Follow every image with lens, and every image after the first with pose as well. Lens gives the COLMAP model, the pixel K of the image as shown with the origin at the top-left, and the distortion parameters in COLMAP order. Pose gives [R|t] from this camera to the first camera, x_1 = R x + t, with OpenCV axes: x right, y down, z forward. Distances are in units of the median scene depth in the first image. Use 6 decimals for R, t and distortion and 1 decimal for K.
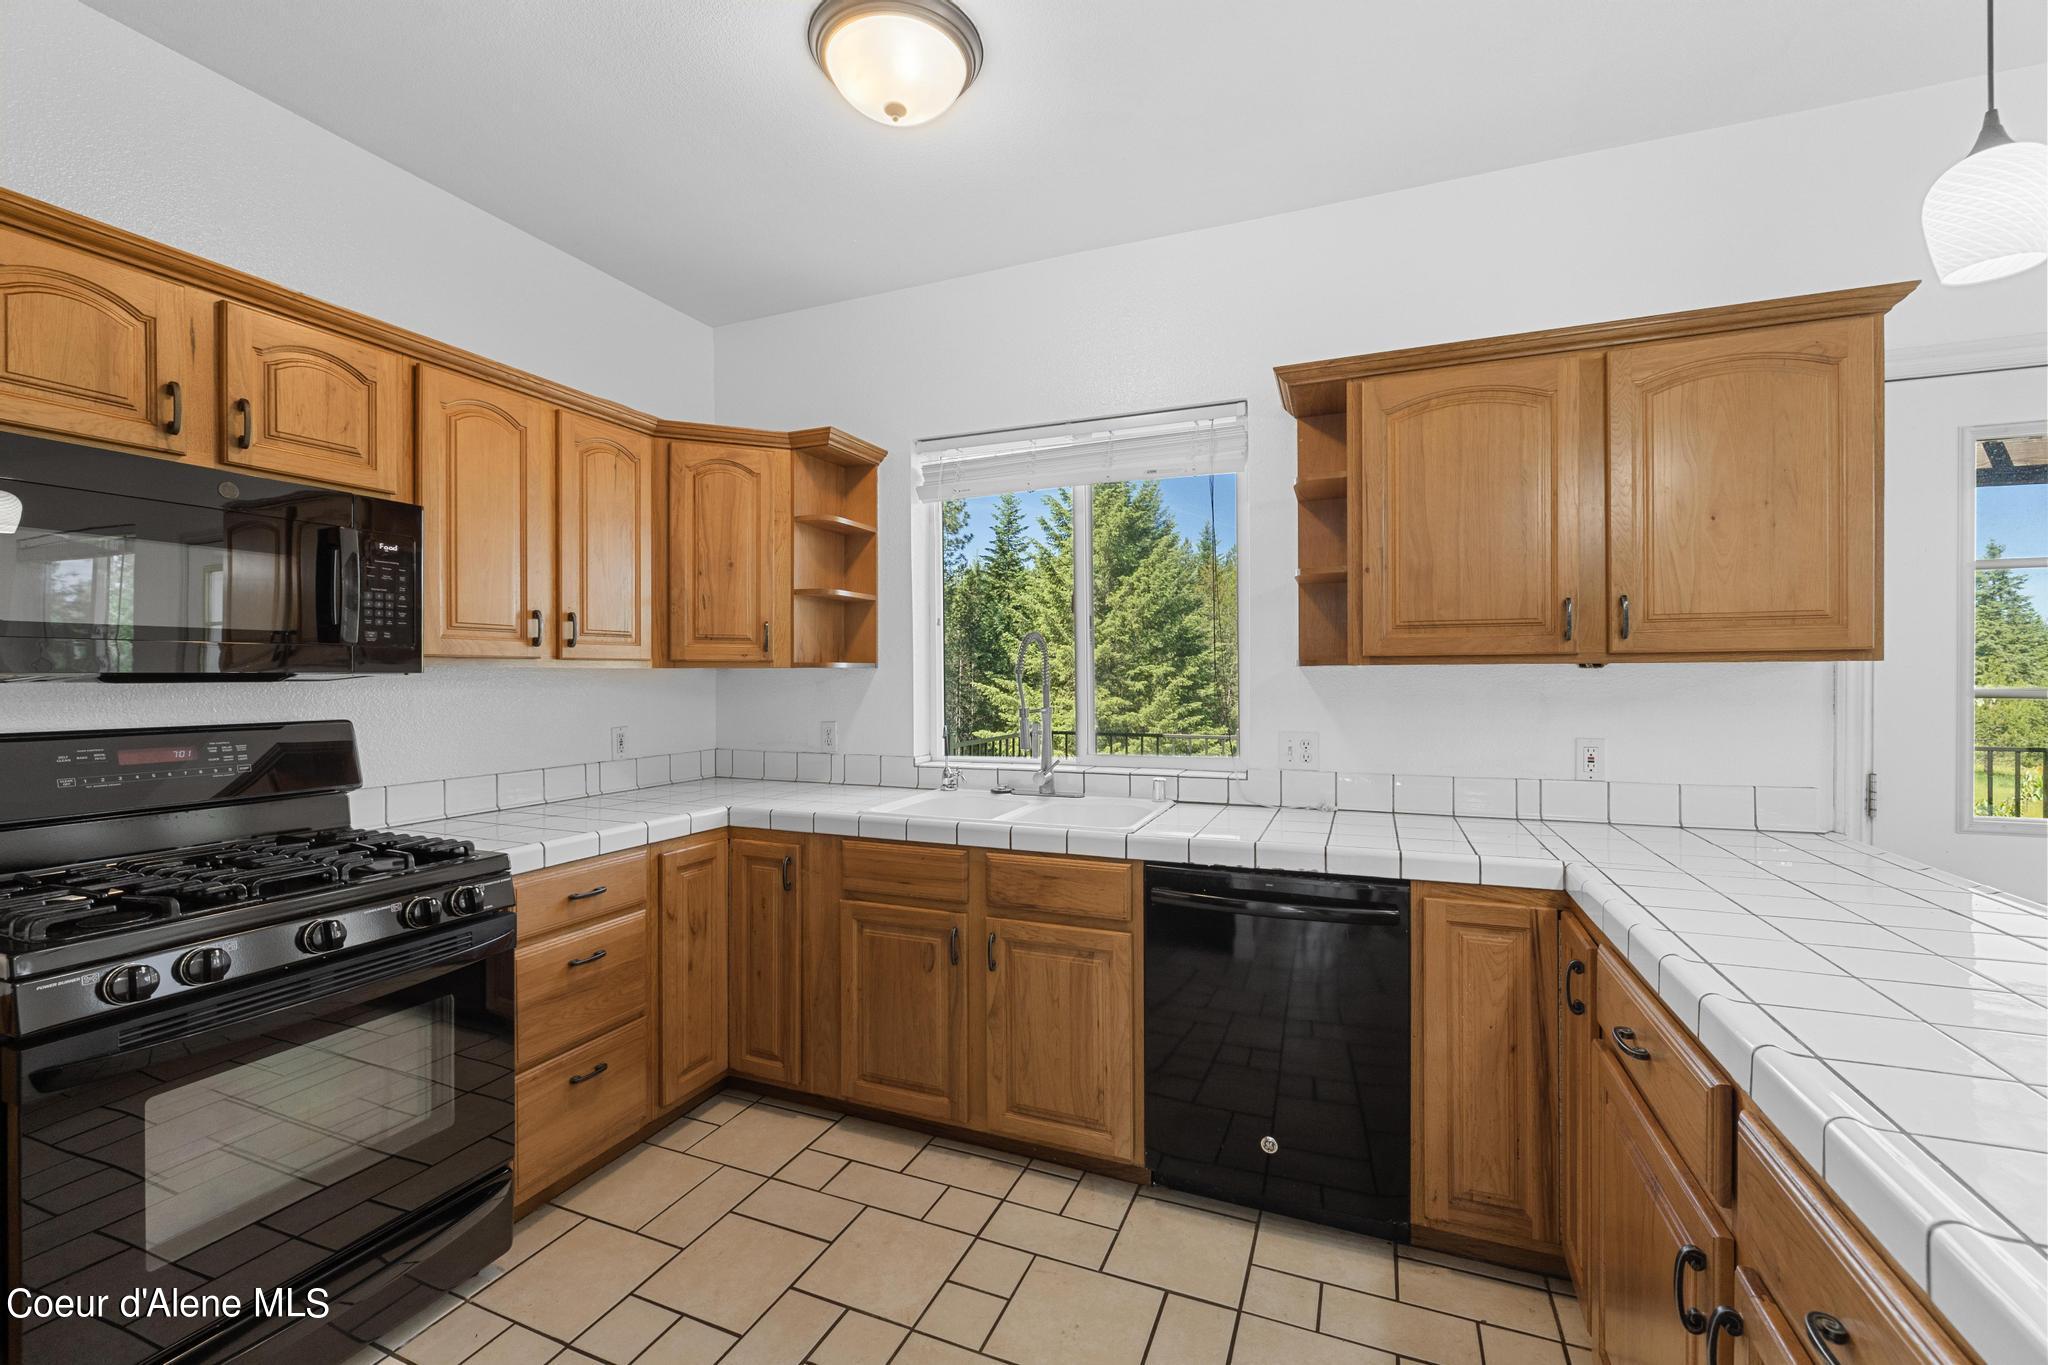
lens RADIAL K [[849.6, 0, 1017.3], [0, 849.6, 673.8], [0, 0, 1]] dist [0.001922, 0.000474]
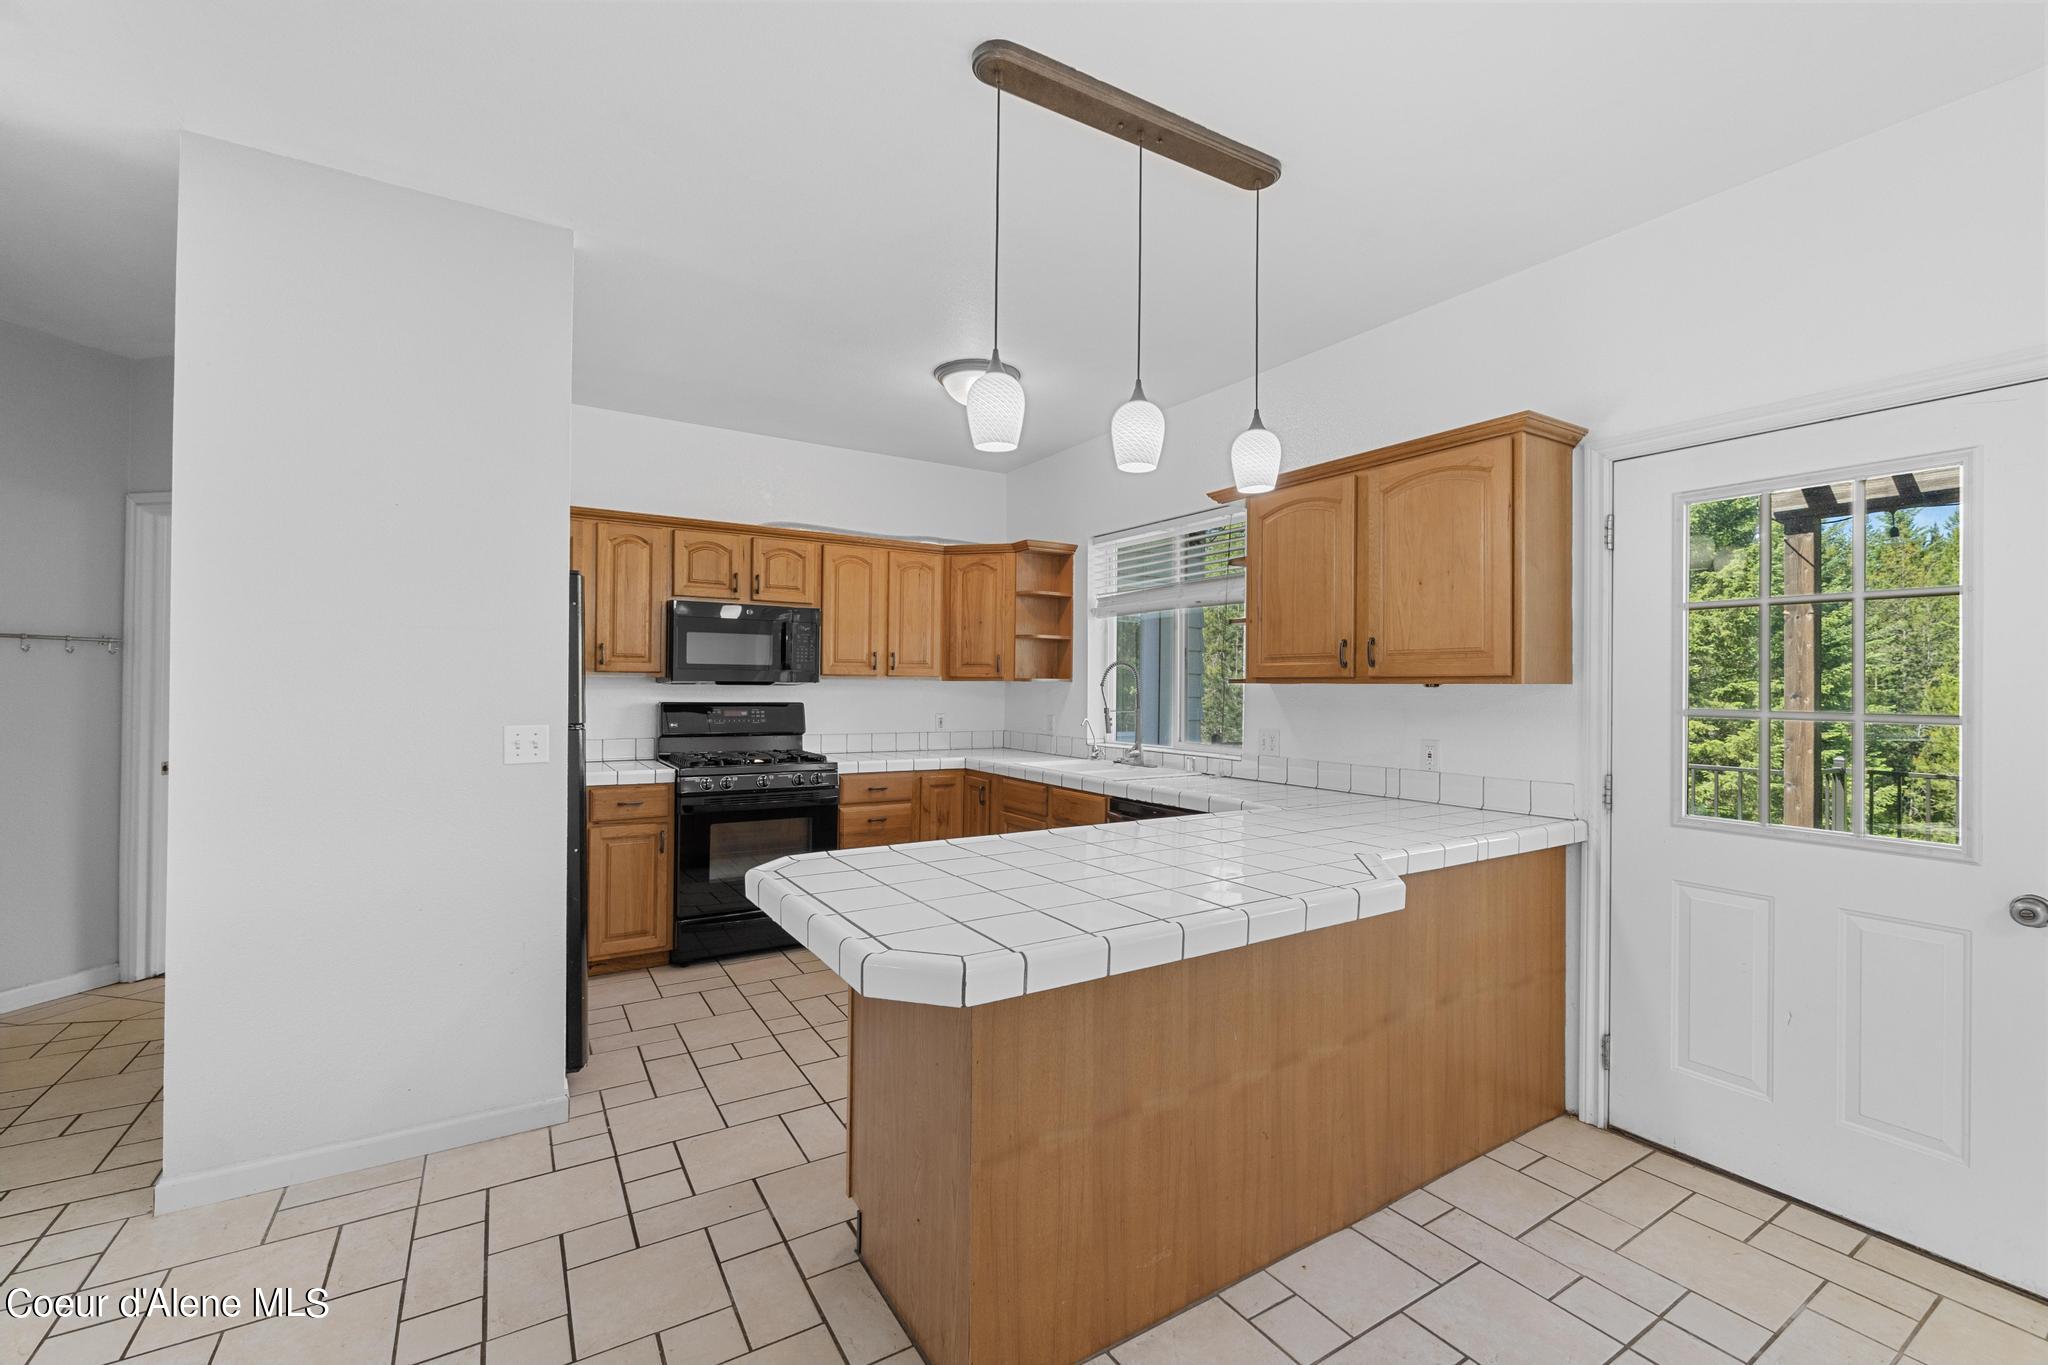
lens RADIAL K [[848.6, 0, 1025.6], [0, 848.6, 679.1], [0, 0, 1]] dist [-0.001551, -0.000318]
pose [[0.817466, 0.007870, -0.575923, 0.844207], [-0.012998, 0.999904, -0.004785, -0.004722], [0.575830, 0.011397, 0.817490, -0.426603]]
